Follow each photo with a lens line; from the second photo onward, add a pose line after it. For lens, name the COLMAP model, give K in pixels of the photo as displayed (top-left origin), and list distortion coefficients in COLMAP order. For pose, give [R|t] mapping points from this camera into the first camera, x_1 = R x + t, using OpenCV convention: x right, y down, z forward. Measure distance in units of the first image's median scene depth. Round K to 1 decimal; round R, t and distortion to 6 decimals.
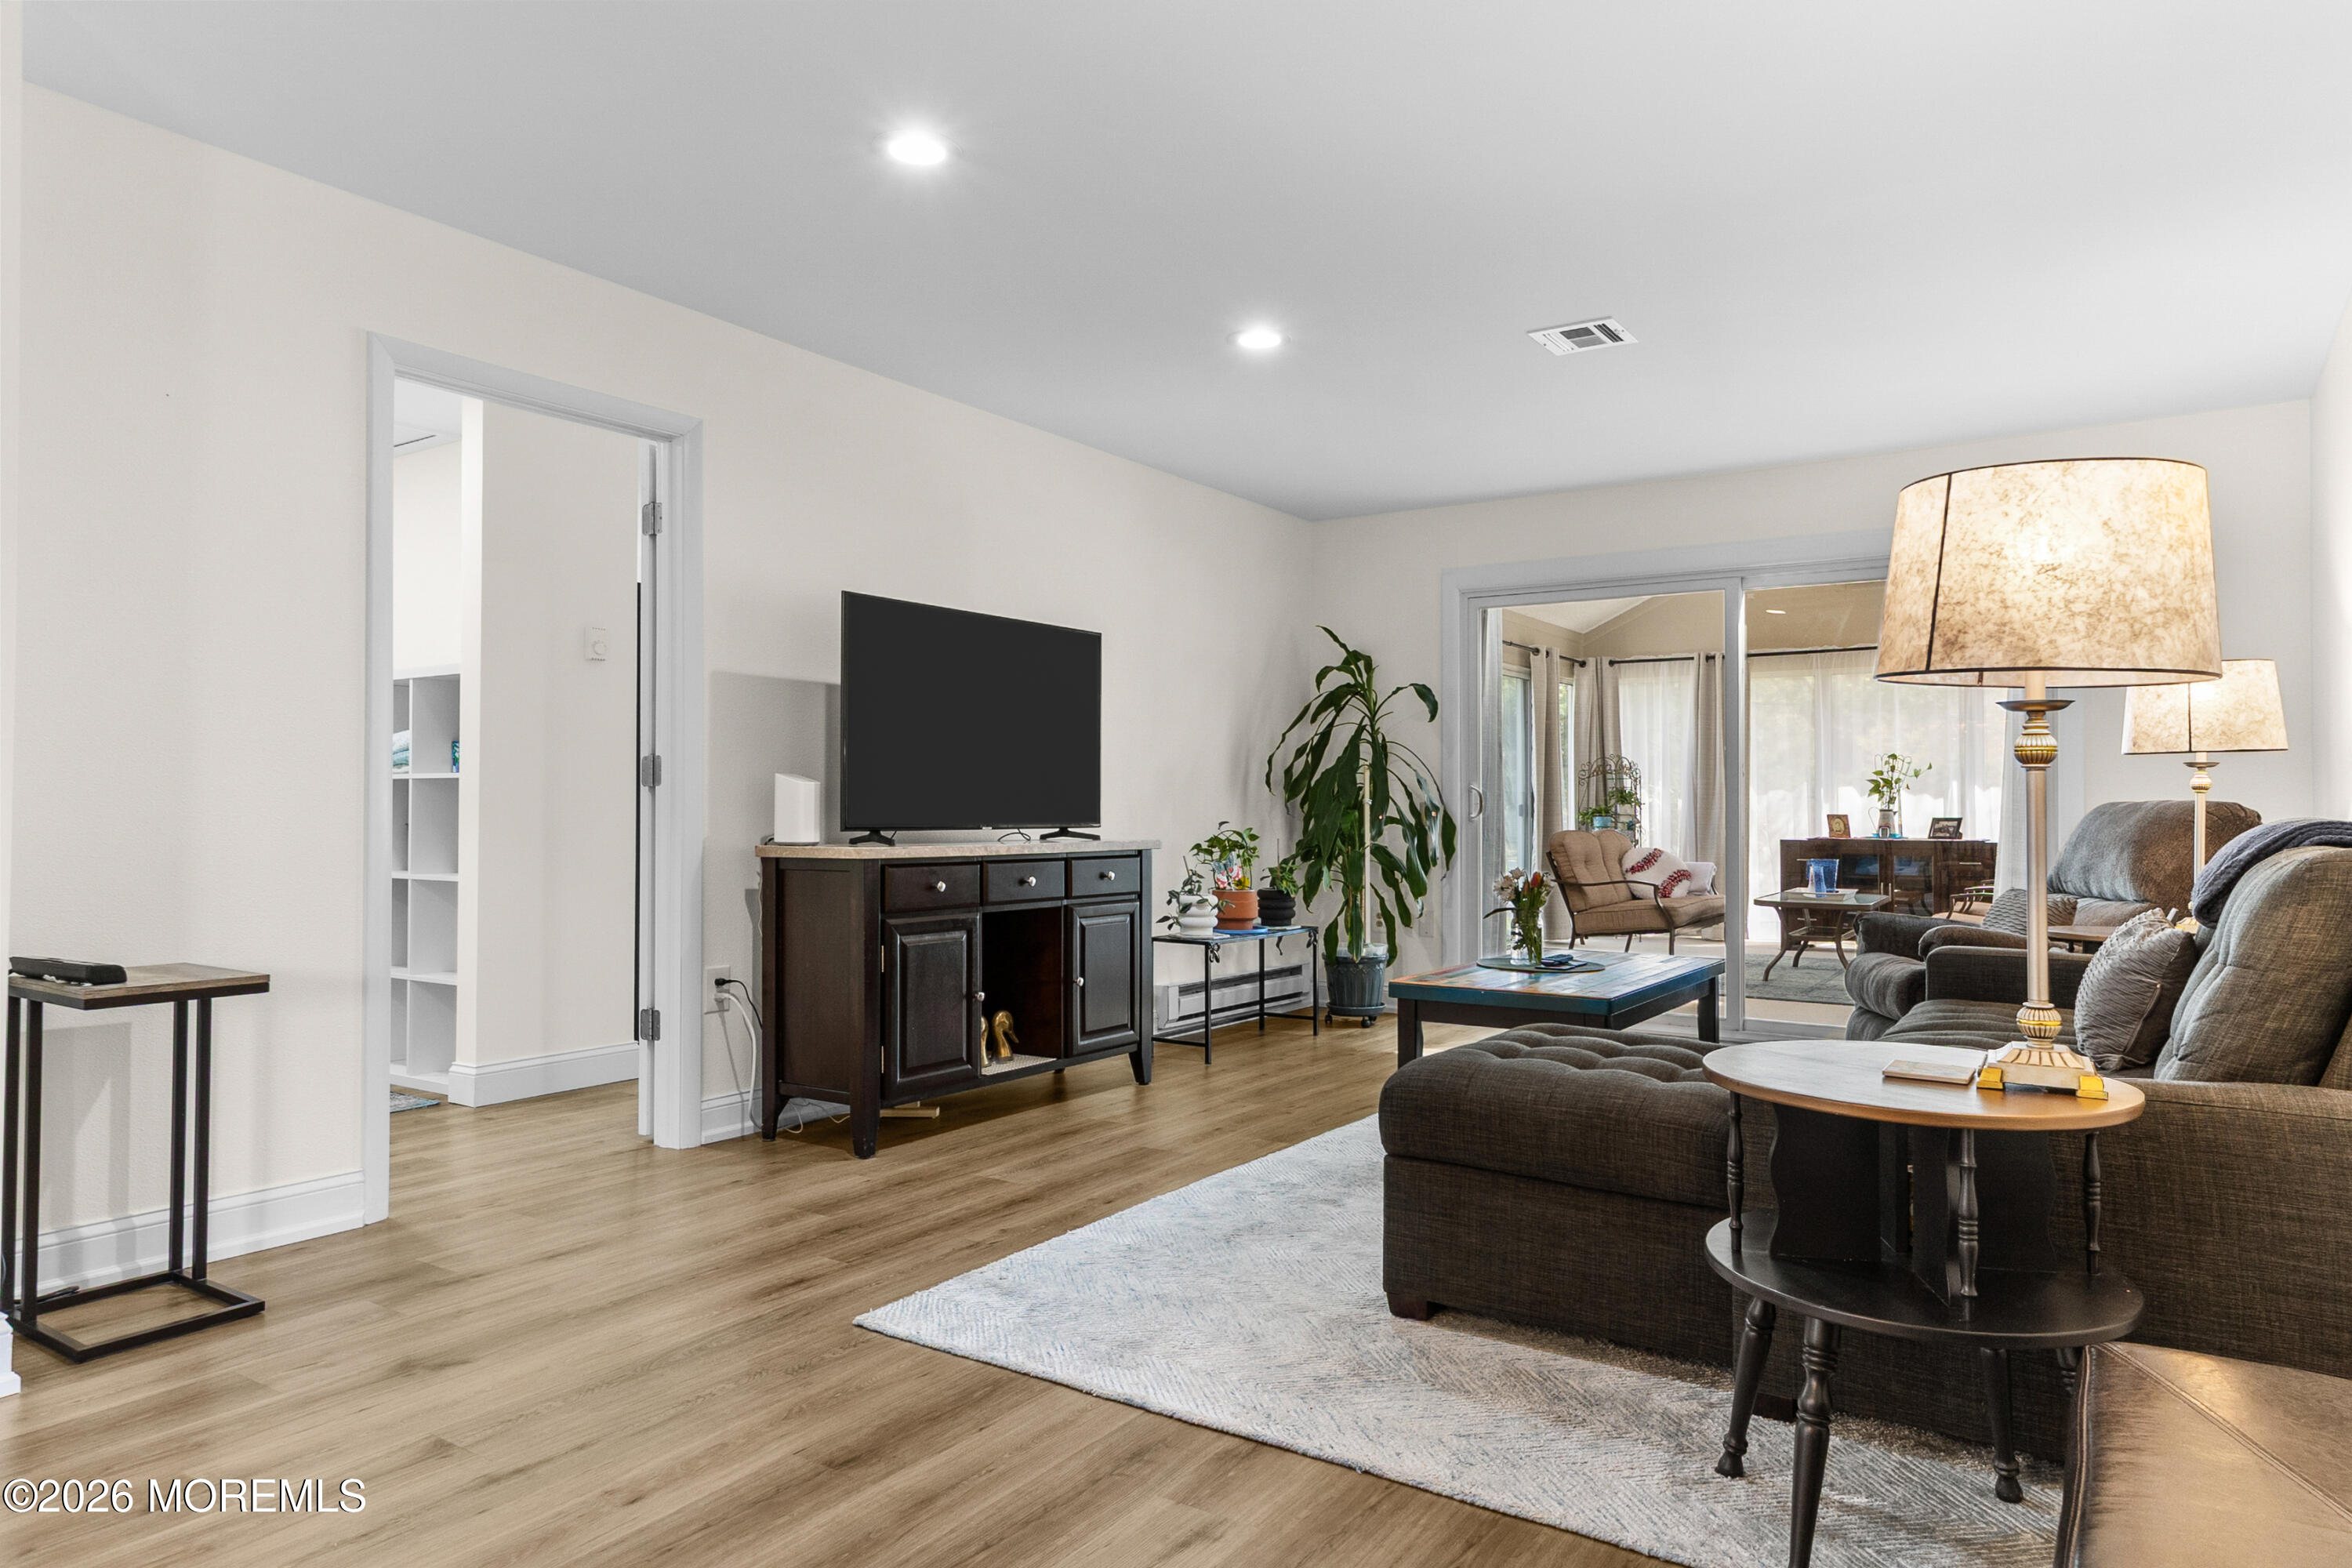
lens RADIAL K [[1454.2, 0, 1182.3], [0, 1454.2, 780.3], [0, 0, 1]] dist [0.014312, 0.003887]
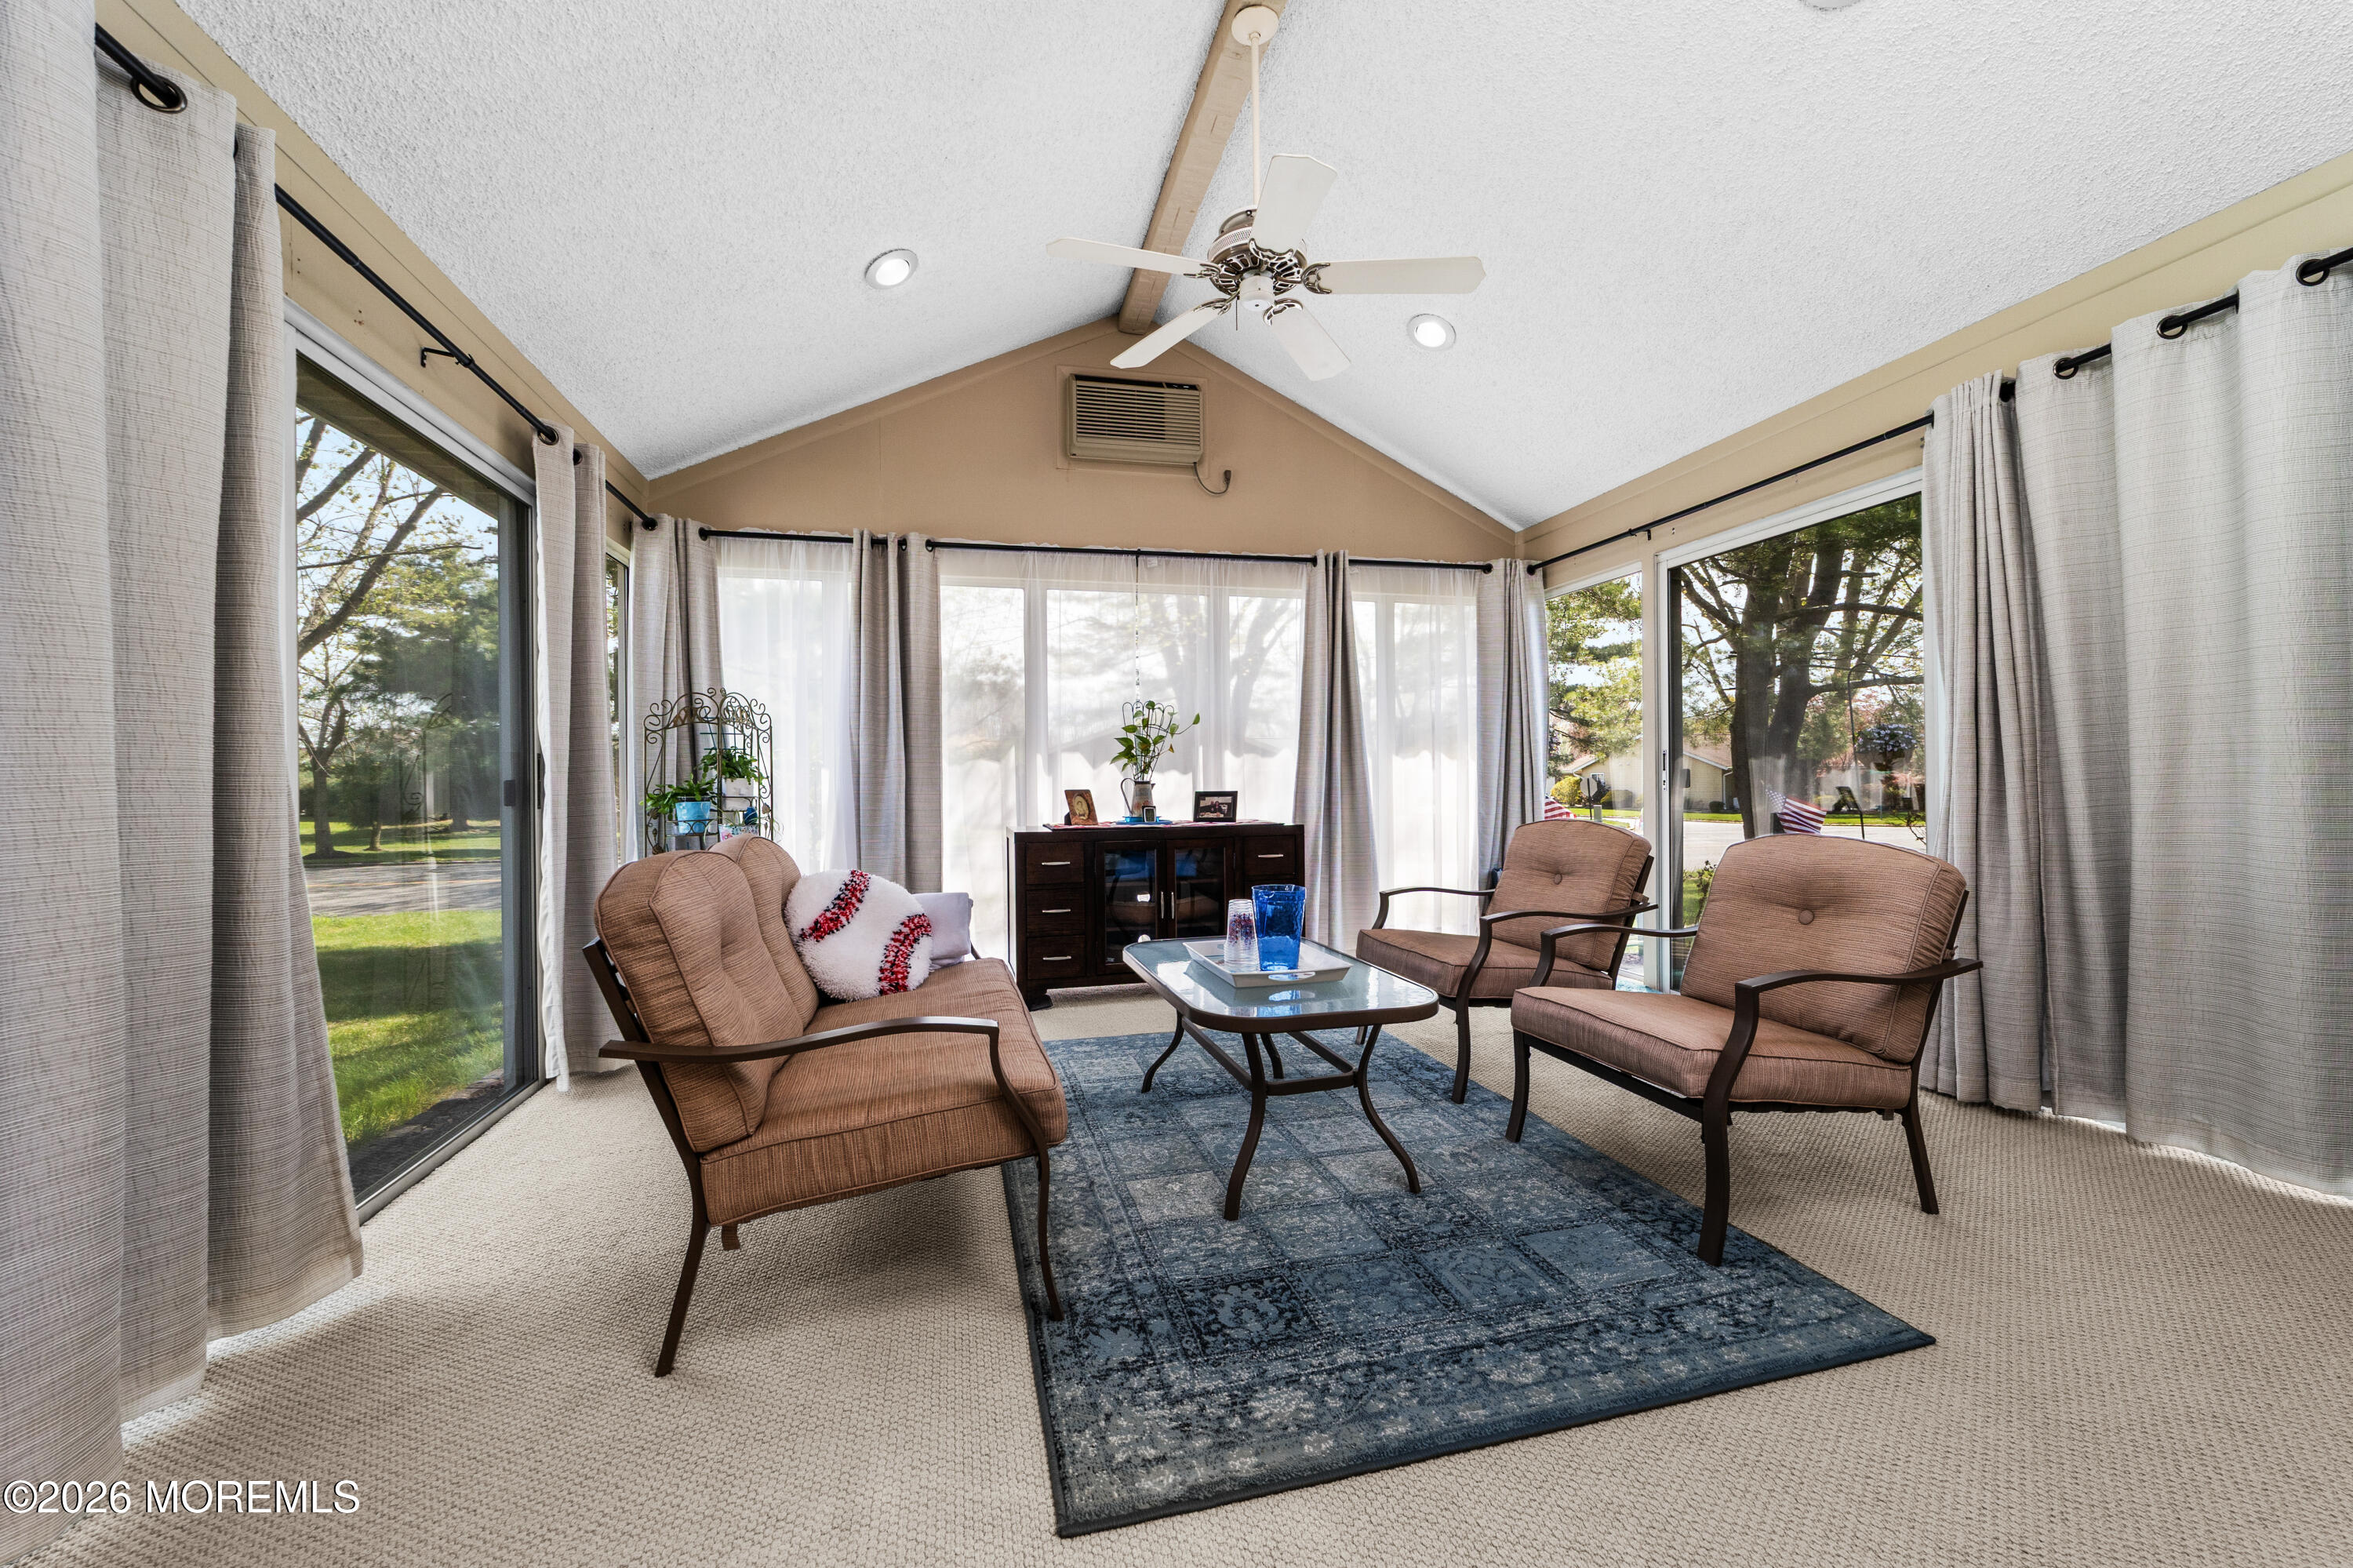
lens RADIAL K [[909.6, 0, 1181.9], [0, 909.6, 785.2], [0, 0, 1]] dist [-0.022293, 0.010393]
pose [[0.665501, -0.013453, 0.746276, 0.184108], [0.000025, 0.999838, 0.018001, 0.014825], [-0.746397, -0.011961, 0.665393, 0.744472]]
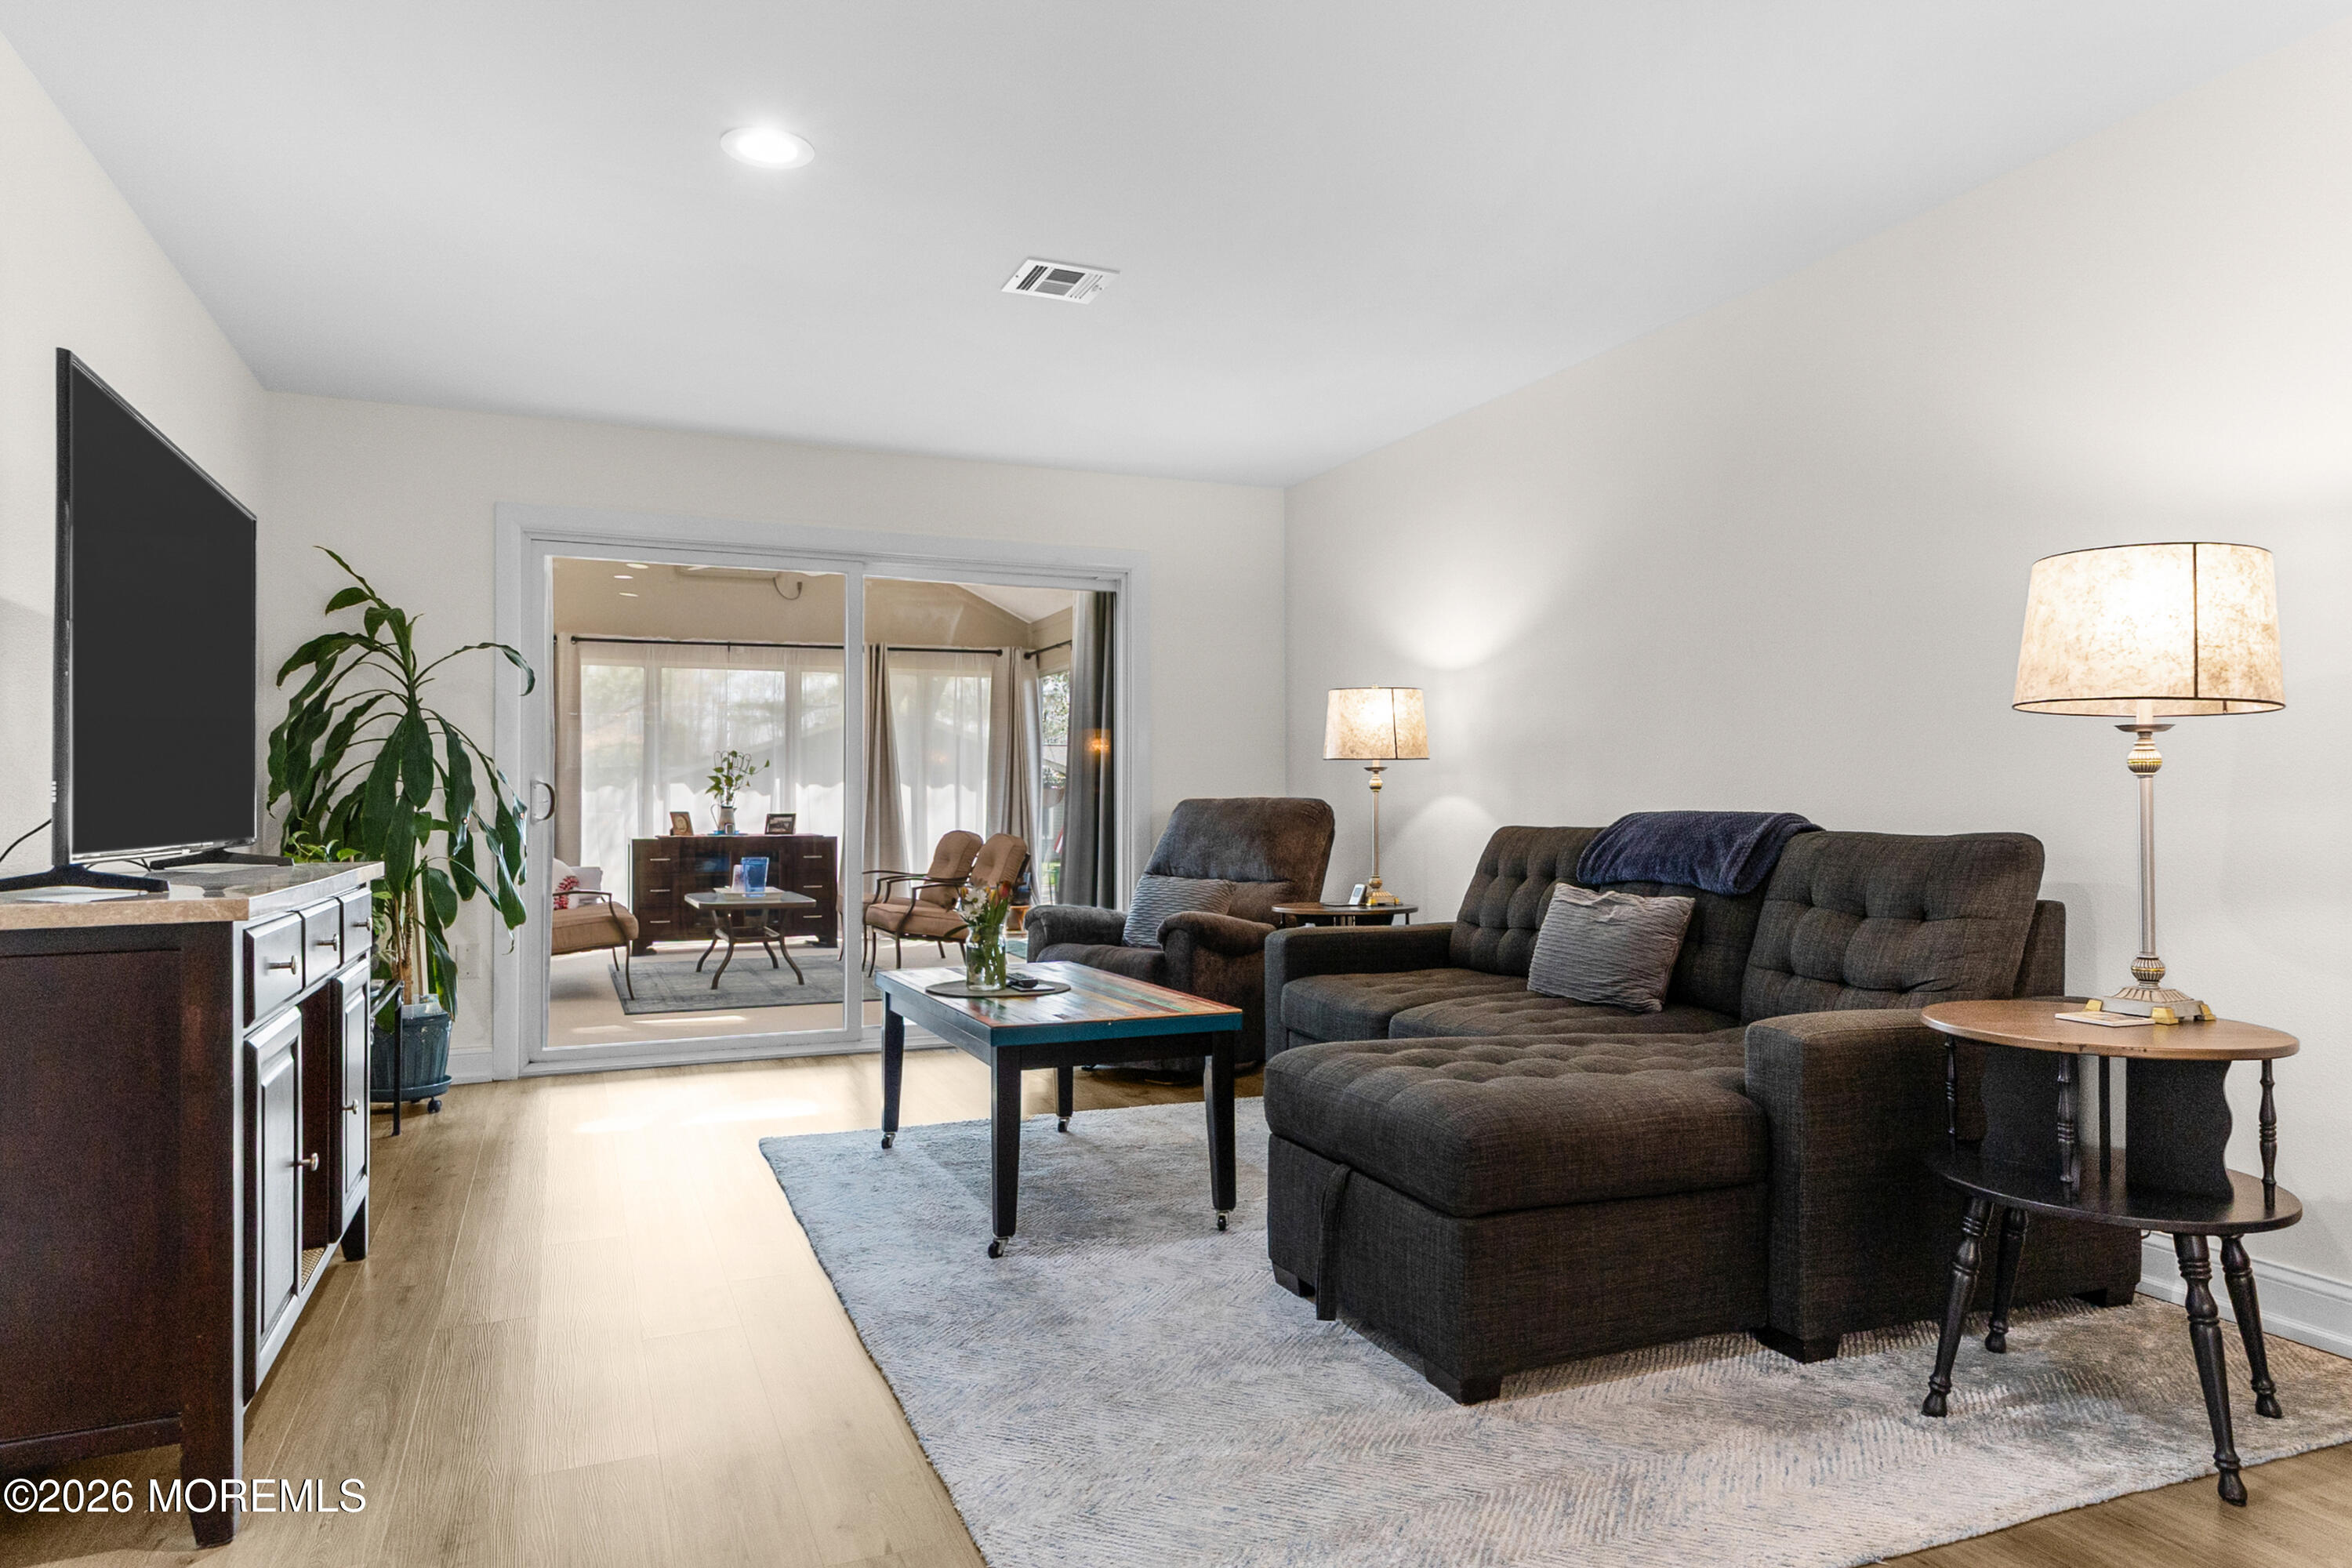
lens RADIAL K [[1454.2, 0, 1182.3], [0, 1454.2, 780.3], [0, 0, 1]] dist [0.014312, 0.003887]
pose [[0.545956, 0.007421, 0.837781, -0.198842], [-0.009914, 0.999948, -0.002396, 0.001537], [-0.837755, -0.006997, 0.546001, 0.202077]]
